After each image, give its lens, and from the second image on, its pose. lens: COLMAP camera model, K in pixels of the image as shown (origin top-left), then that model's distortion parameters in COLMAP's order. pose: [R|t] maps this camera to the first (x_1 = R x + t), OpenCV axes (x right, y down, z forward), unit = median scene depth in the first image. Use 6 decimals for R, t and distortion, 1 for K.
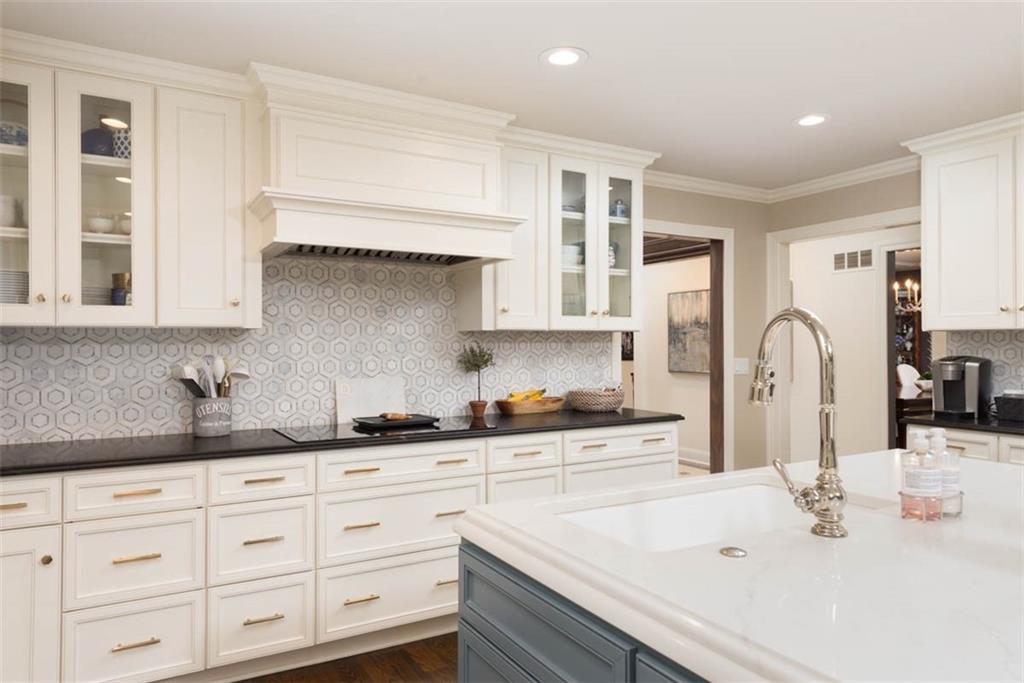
lens RADIAL K [[665.0, 0, 512.0], [0, 665.0, 341.5], [0, 0, 1]] dist [0.008173, 0.001210]
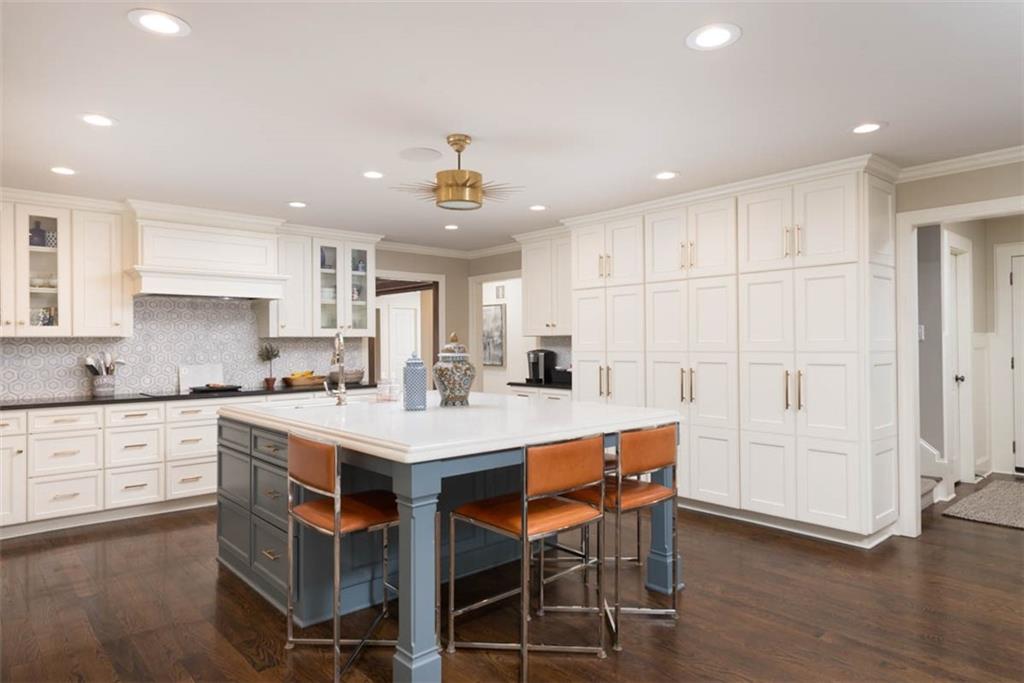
lens RADIAL K [[601.5, 0, 512.0], [0, 601.5, 341.5], [0, 0, 1]] dist [-0.000549, -0.001284]
pose [[0.976335, -0.005362, 0.216198, 0.253578], [0.005839, 0.999982, -0.001567, 0.000895], [-0.216186, 0.002792, 0.976348, -0.748870]]
